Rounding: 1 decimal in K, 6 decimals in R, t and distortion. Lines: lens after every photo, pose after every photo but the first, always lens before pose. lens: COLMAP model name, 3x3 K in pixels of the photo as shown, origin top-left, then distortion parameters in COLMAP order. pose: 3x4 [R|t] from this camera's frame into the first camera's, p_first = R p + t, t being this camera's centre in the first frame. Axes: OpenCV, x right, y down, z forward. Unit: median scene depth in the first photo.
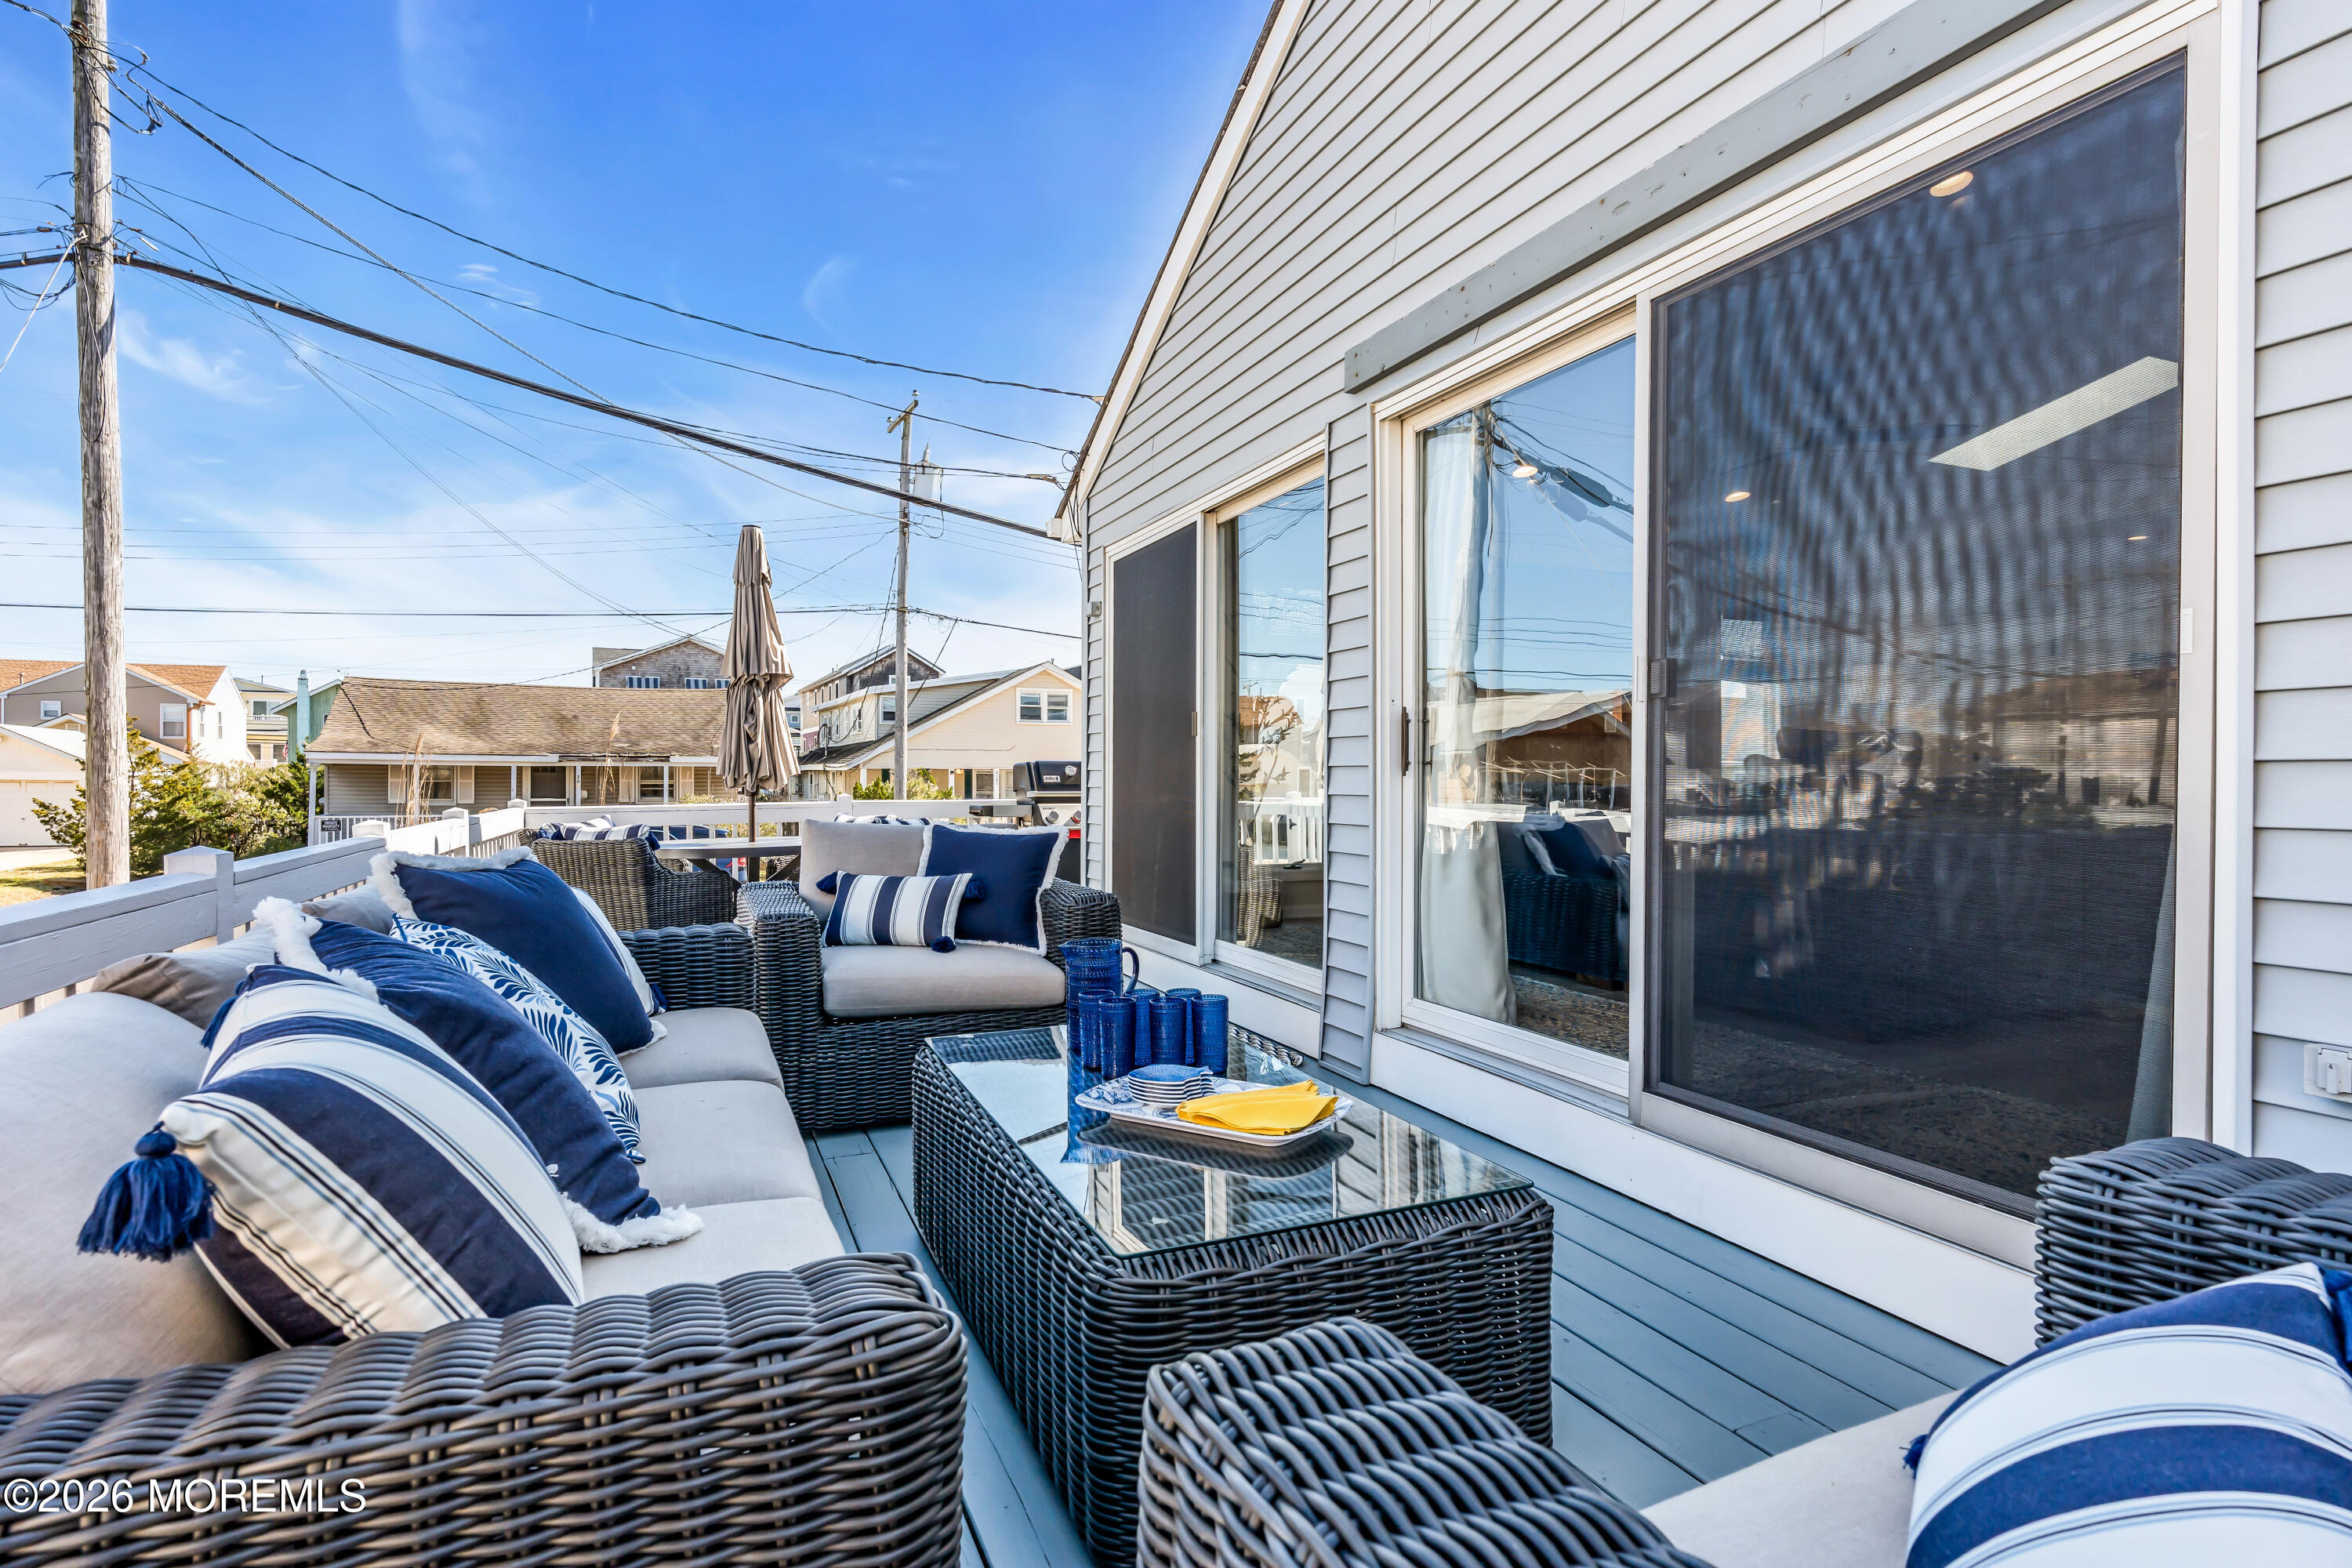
lens RADIAL K [[1235.4, 0, 1168.5], [0, 1235.4, 791.3], [0, 0, 1]] dist [-0.000795, -0.000517]
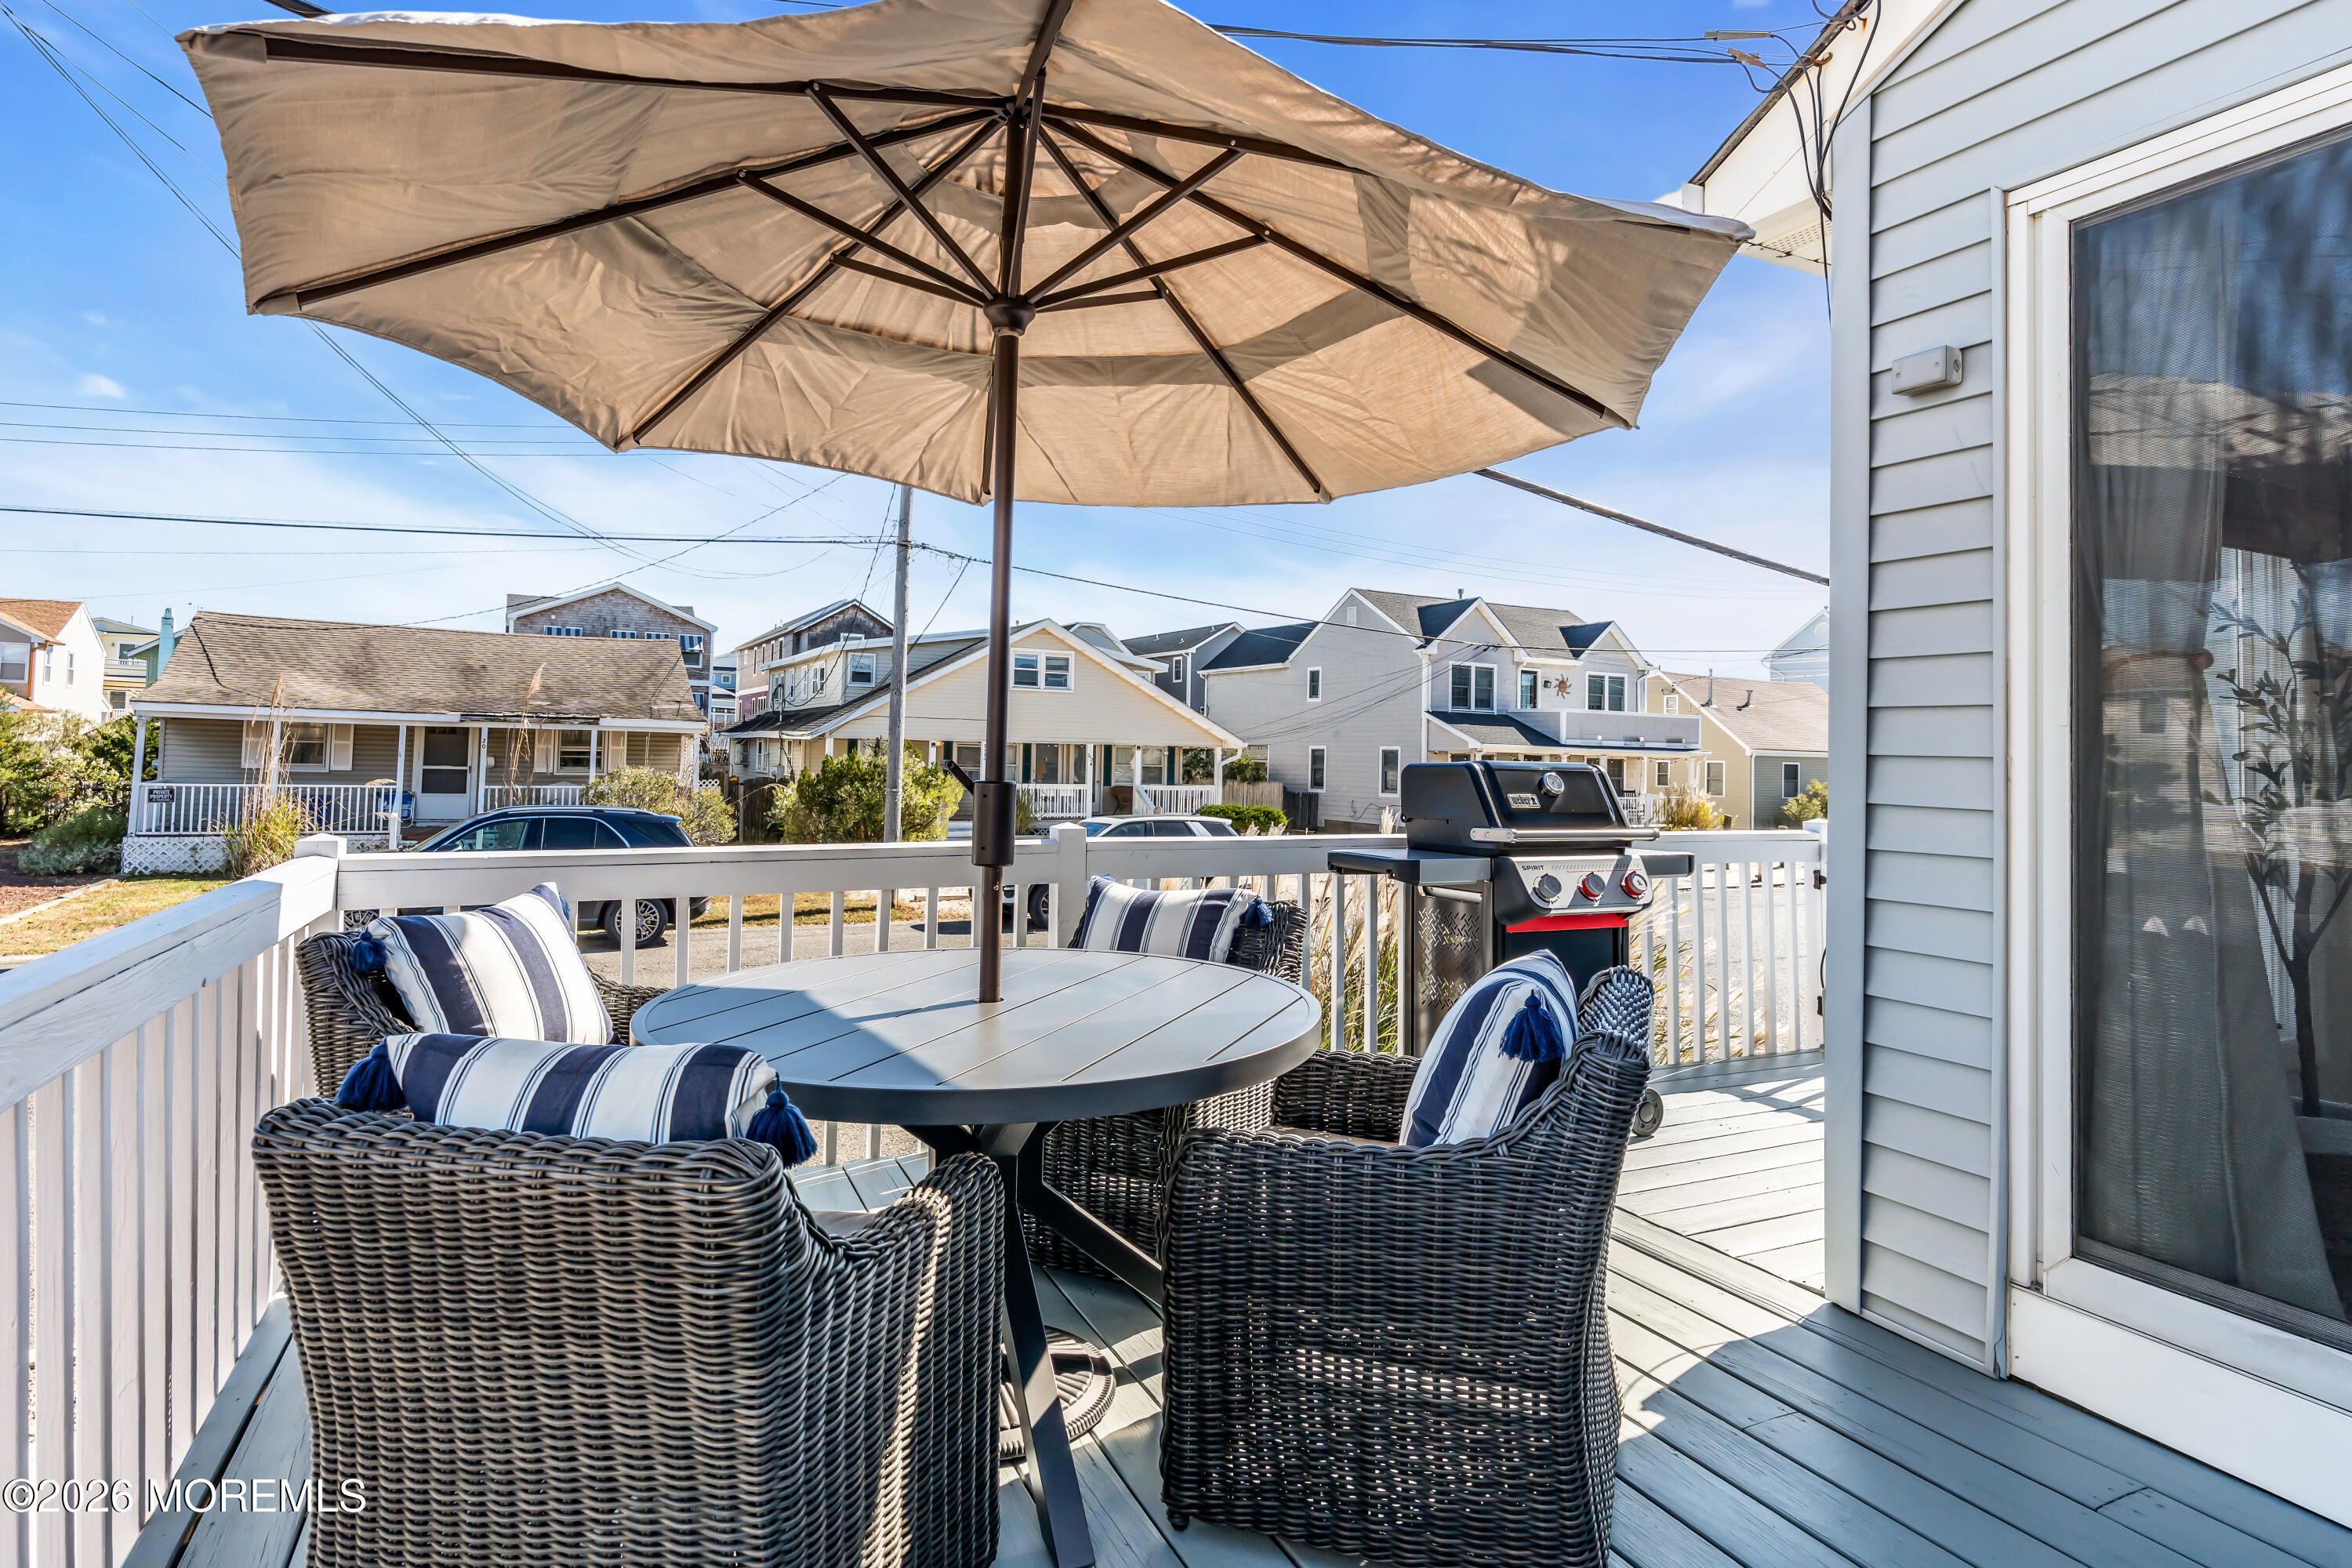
lens RADIAL K [[1235.4, 0, 1150.6], [0, 1235.4, 724.1], [0, 0, 1]] dist [-0.000795, -0.000517]
pose [[0.998559, 0.024191, 0.047910, -0.075093], [-0.022656, 0.999220, -0.032335, -0.006006], [-0.048655, 0.031203, 0.998328, 0.158346]]
